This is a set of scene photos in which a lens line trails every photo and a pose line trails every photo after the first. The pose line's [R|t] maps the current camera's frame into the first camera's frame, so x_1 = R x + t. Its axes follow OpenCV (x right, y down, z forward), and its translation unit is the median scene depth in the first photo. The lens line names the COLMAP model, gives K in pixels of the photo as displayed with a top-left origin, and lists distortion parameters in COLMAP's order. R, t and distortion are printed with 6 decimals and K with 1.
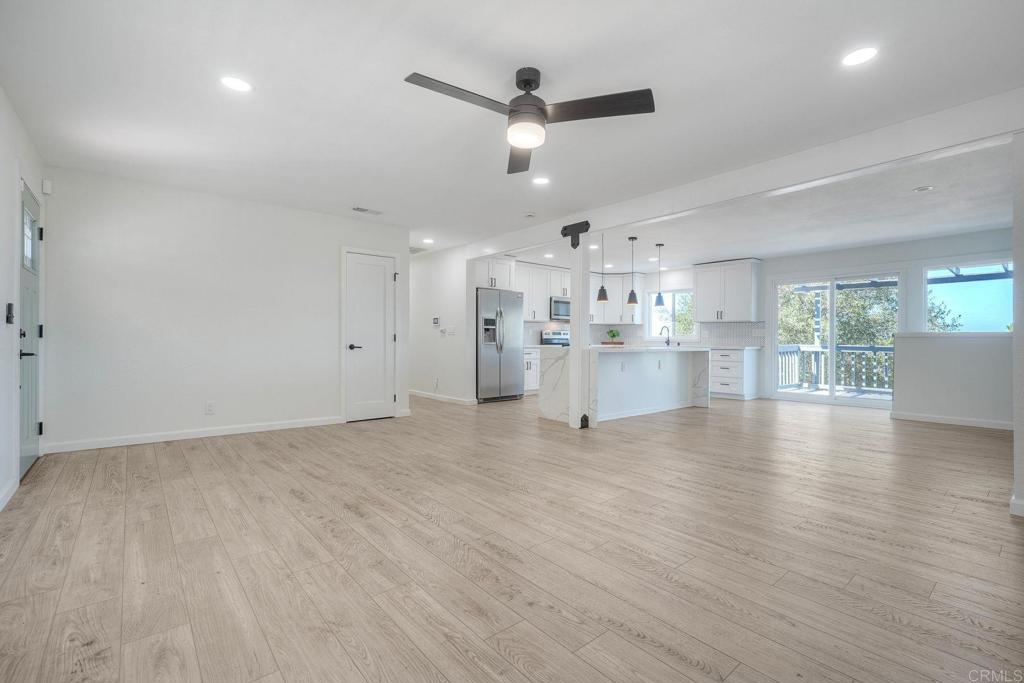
lens RADIAL K [[460.3, 0, 531.5], [0, 460.3, 355.0], [0, 0, 1]] dist [-0.008719, 0.004702]
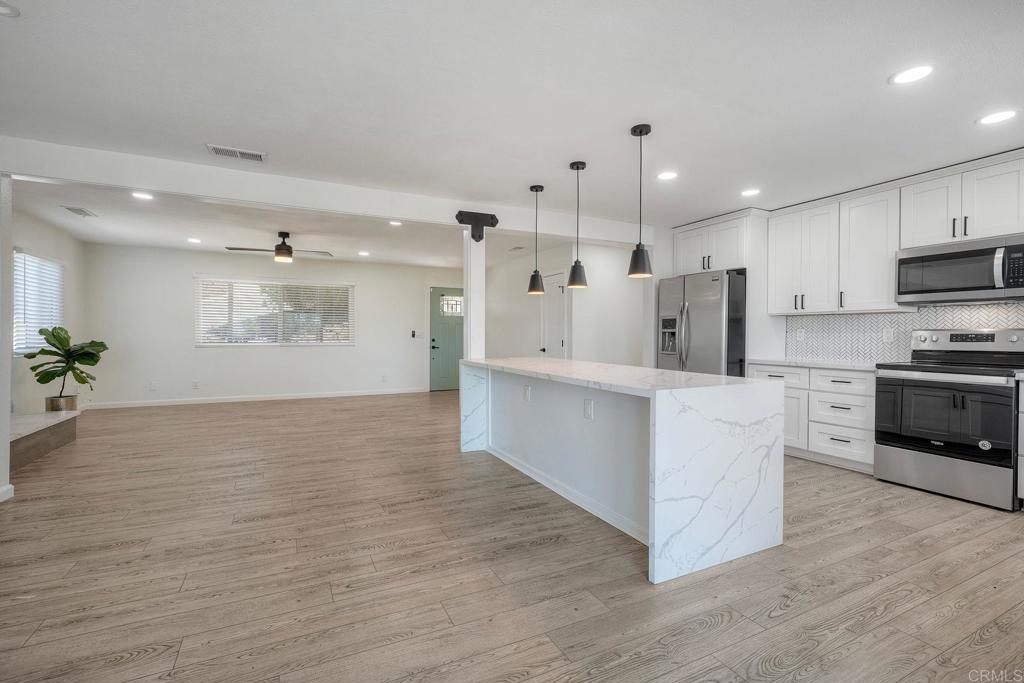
lens RADIAL K [[460.3, 0, 508.4], [0, 460.3, 339.7], [0, 0, 1]] dist [-0.008719, 0.004702]
pose [[-0.270827, 0.005157, -0.962614, 1.503477], [-0.037170, 0.999184, 0.015811, -0.108627], [0.961910, 0.040063, -0.270414, 2.167844]]
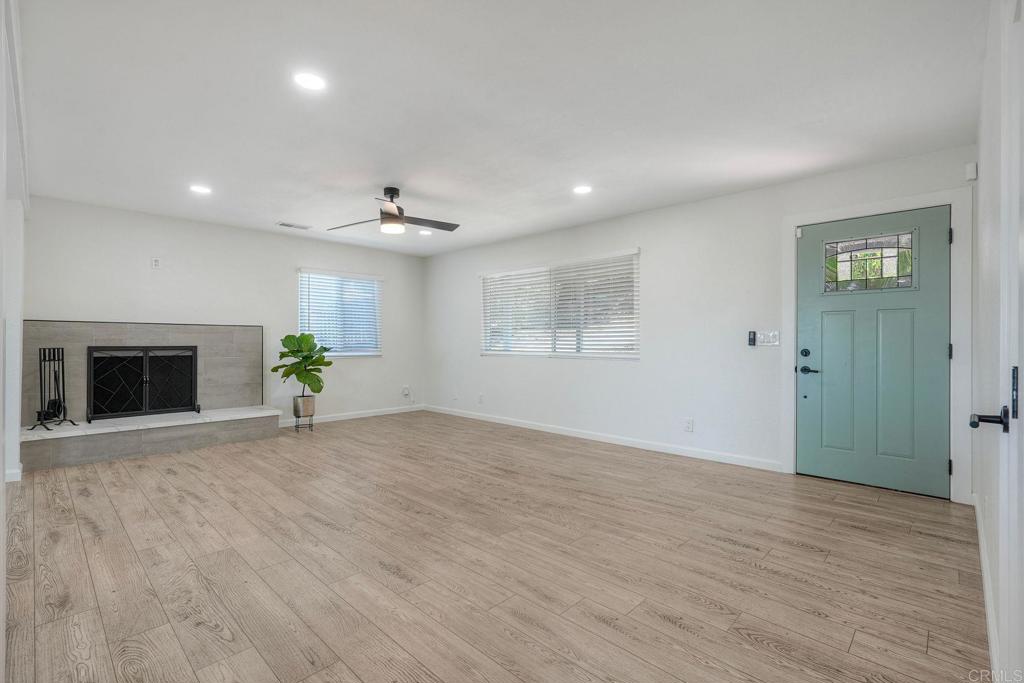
lens RADIAL K [[460.3, 0, 516.2], [0, 460.3, 348.6], [0, 0, 1]] dist [-0.008719, 0.004702]
pose [[-0.996553, -0.006650, -0.082695, -0.249765], [-0.010423, 0.998921, 0.045268, -0.099793], [0.082304, 0.045974, -0.995546, 2.077492]]
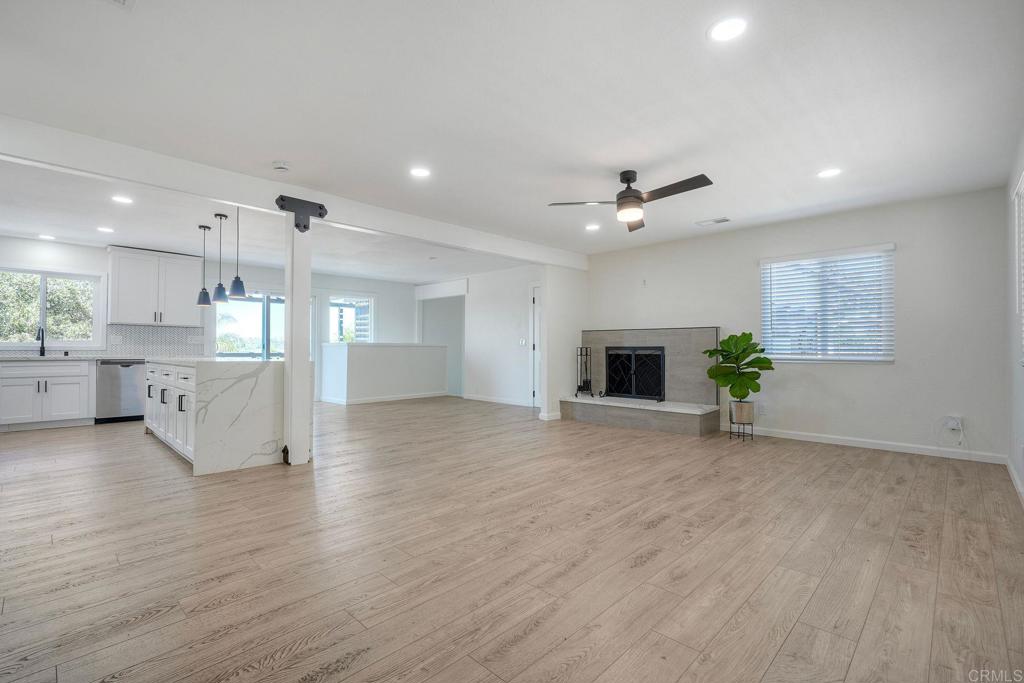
lens RADIAL K [[460.3, 0, 501.9], [0, 460.3, 350.1], [0, 0, 1]] dist [-0.008719, 0.004702]
pose [[-0.069826, -0.008738, 0.997521, -1.155551], [0.029156, 0.999517, 0.010796, -0.050019], [-0.997133, 0.029837, -0.069538, 1.186430]]
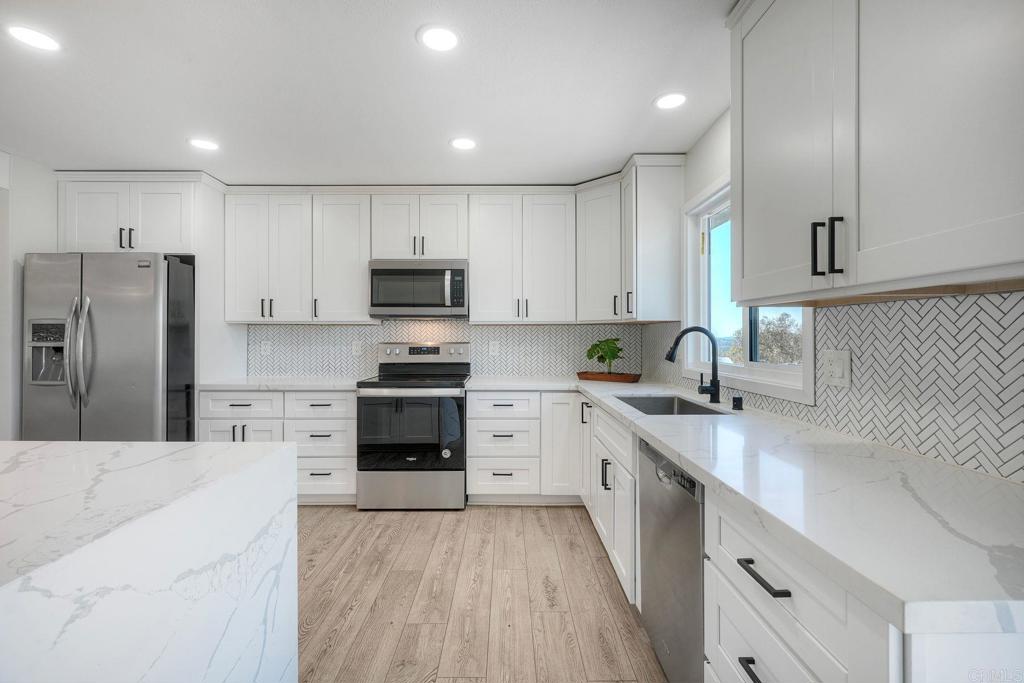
lens RADIAL K [[460.3, 0, 515.7], [0, 460.3, 340.6], [0, 0, 1]] dist [-0.008719, 0.004702]
pose [[0.749125, -0.002689, -0.662423, 1.115642], [-0.018421, 0.999520, -0.024890, -0.137797], [0.662172, 0.030848, 0.748717, 2.203742]]
